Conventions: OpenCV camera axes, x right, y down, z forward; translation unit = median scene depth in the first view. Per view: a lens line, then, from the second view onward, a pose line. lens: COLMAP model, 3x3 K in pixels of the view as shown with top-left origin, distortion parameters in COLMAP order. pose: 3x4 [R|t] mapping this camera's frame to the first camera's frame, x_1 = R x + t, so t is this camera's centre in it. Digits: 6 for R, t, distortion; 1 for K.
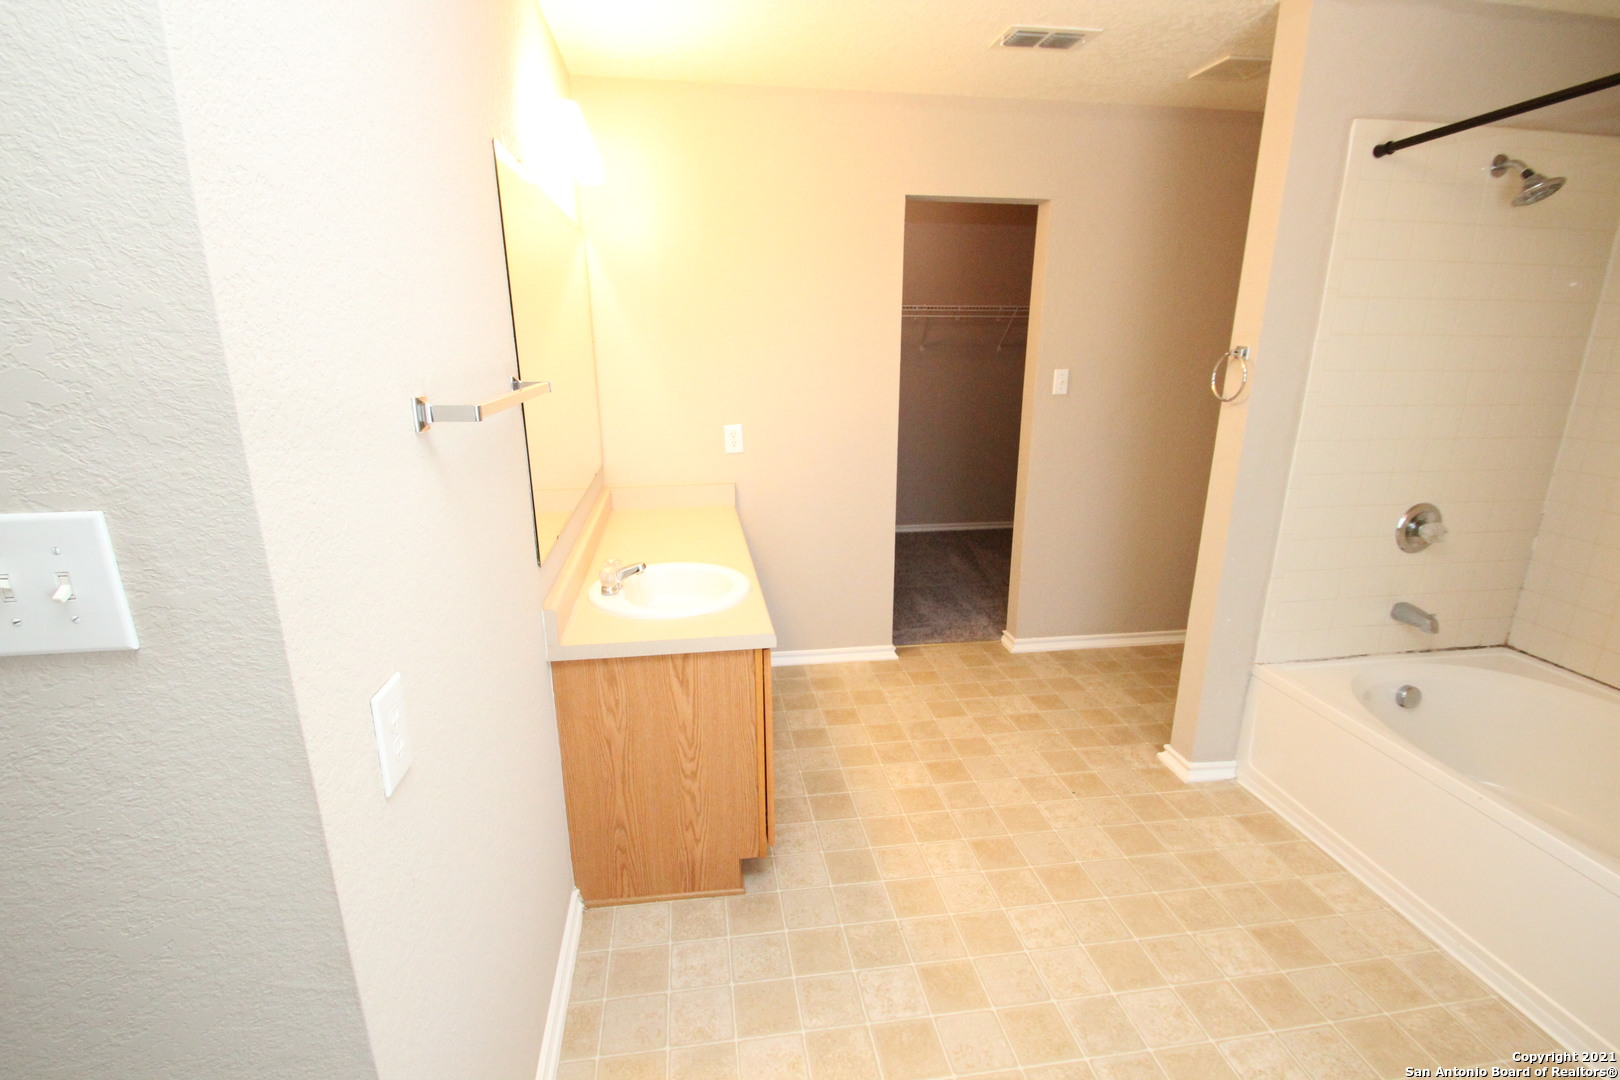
lens RADIAL K [[738.6, 0, 800.3], [0, 738.6, 566.2], [0, 0, 1]] dist [-0.002925, -0.008037]
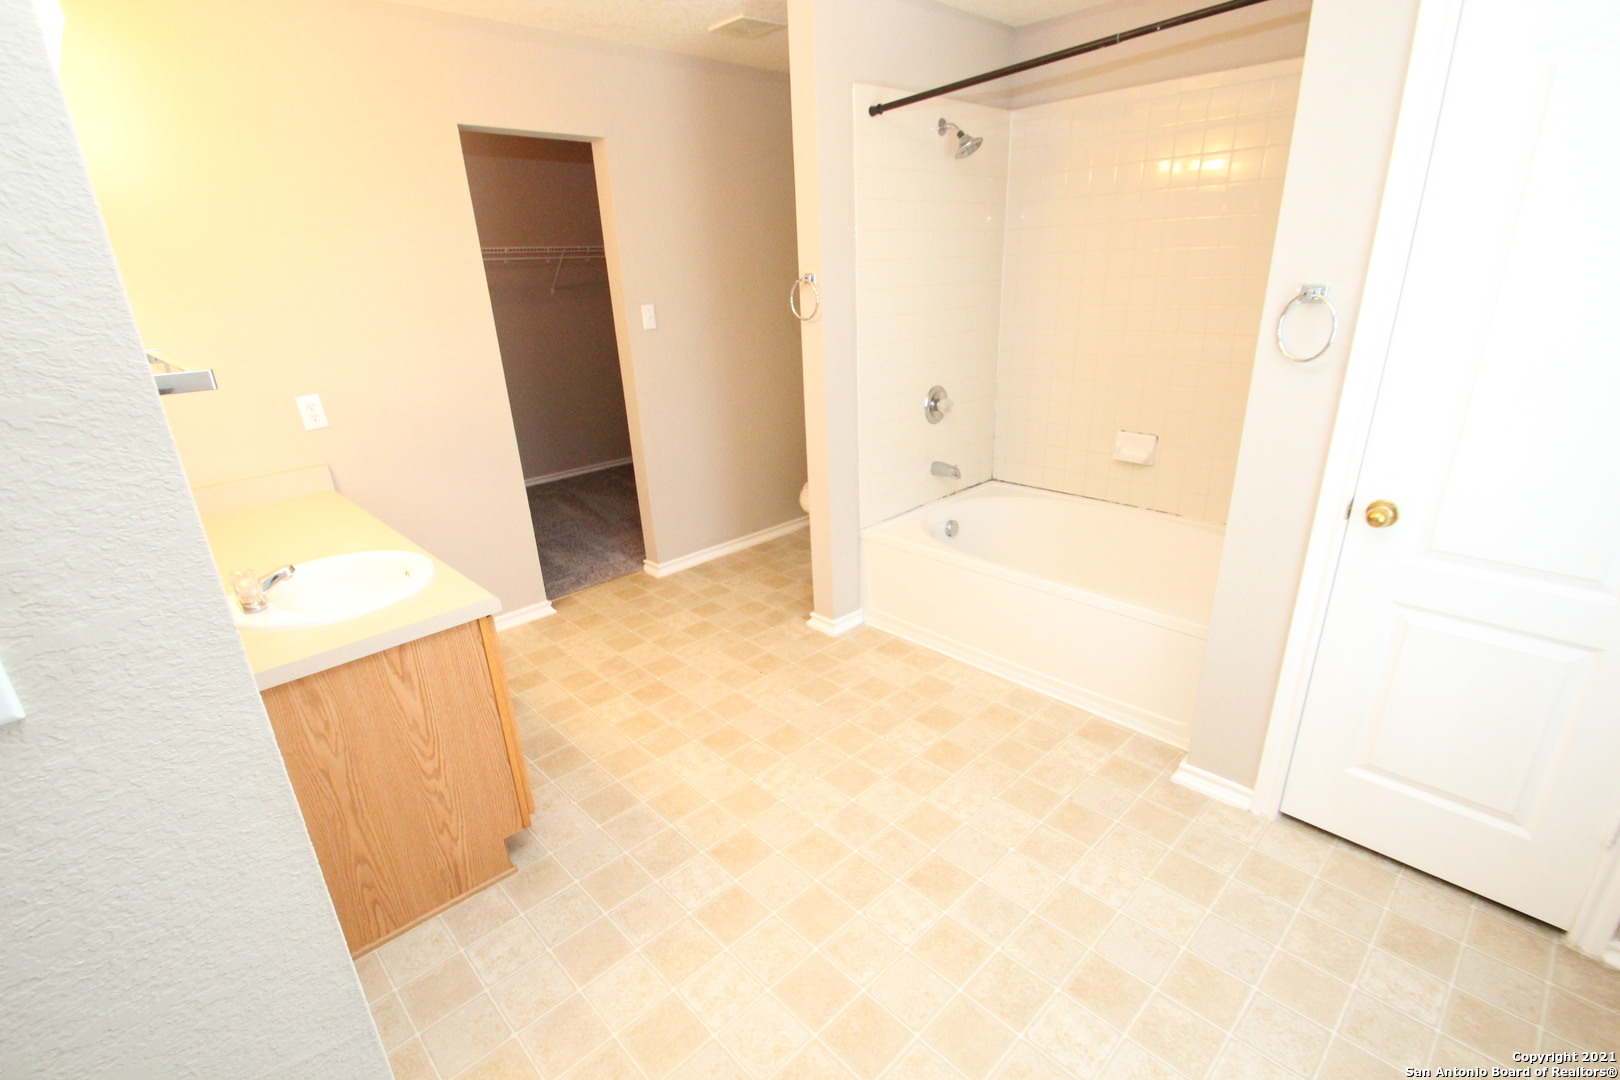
lens RADIAL K [[738.6, 0, 791.8], [0, 738.6, 567.2], [0, 0, 1]] dist [-0.002925, -0.008037]
pose [[0.818454, -0.245584, 0.519443, -0.169099], [0.209724, 0.969366, 0.127852, 0.009551], [-0.534928, 0.004299, 0.844886, -0.008661]]
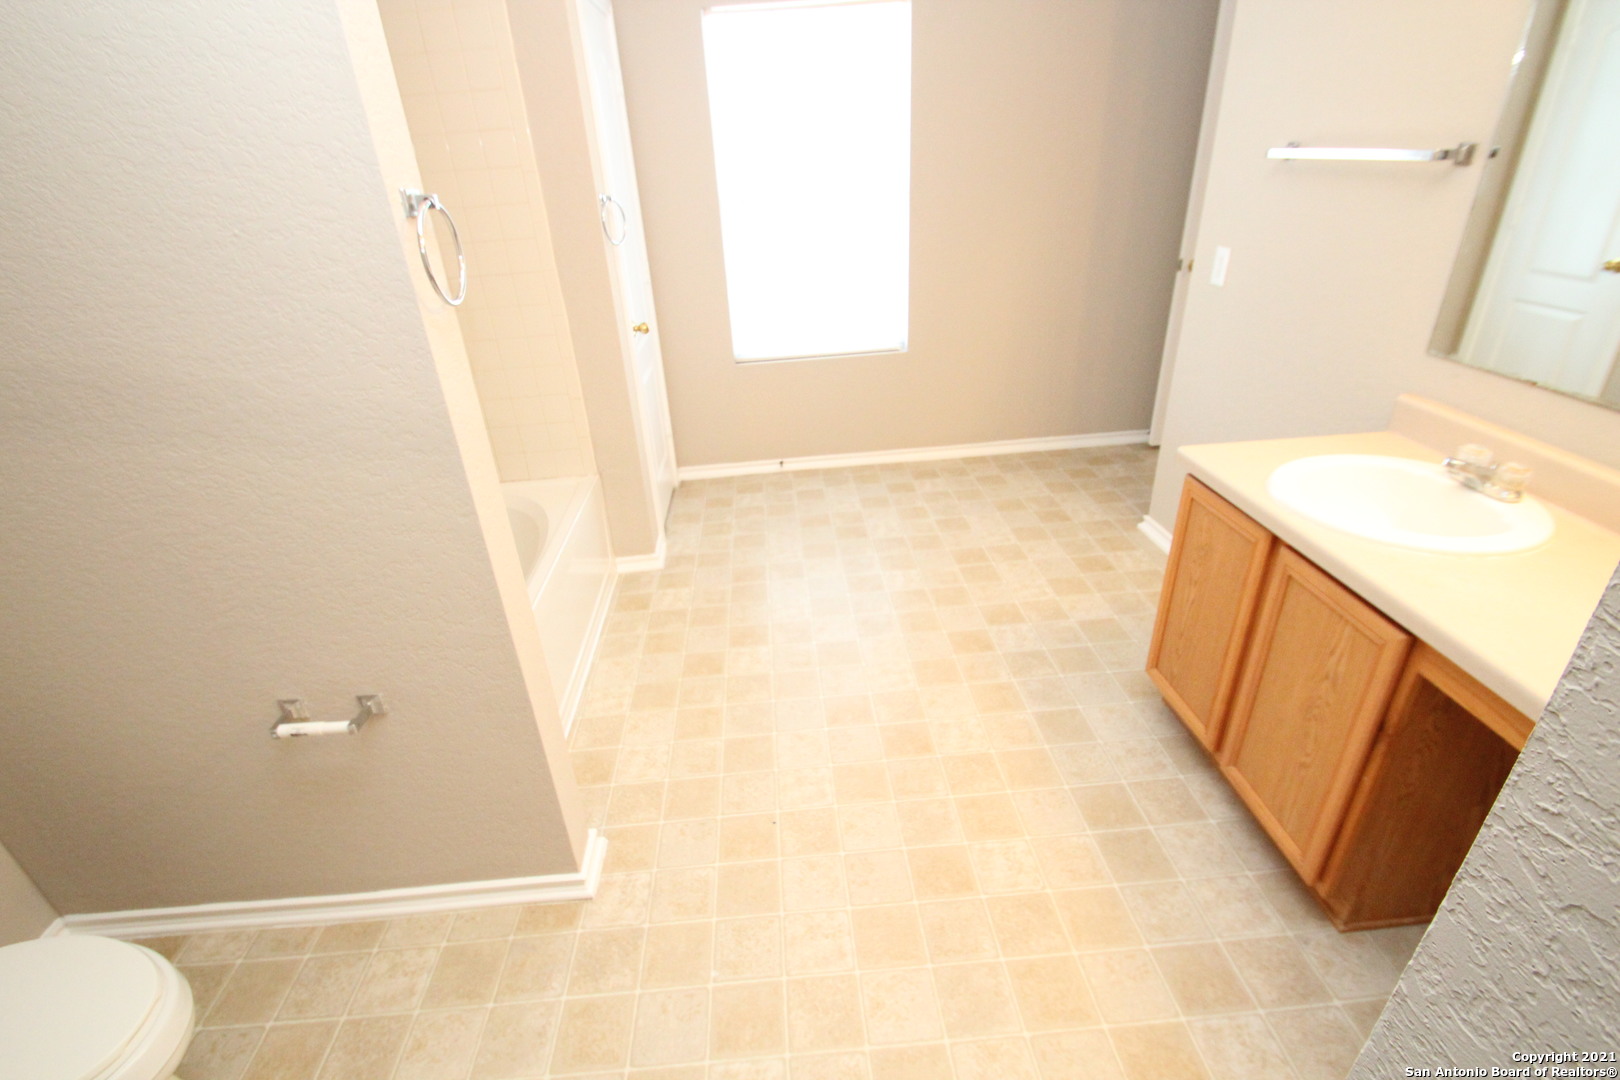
lens RADIAL K [[738.6, 0, 822.6], [0, 738.6, 526.5], [0, 0, 1]] dist [-0.002925, -0.008037]
pose [[-0.995312, 0.025628, 0.093260, 0.274860], [0.083494, 0.714358, 0.694781, -0.453567], [-0.048815, 0.699311, -0.713149, 1.462097]]
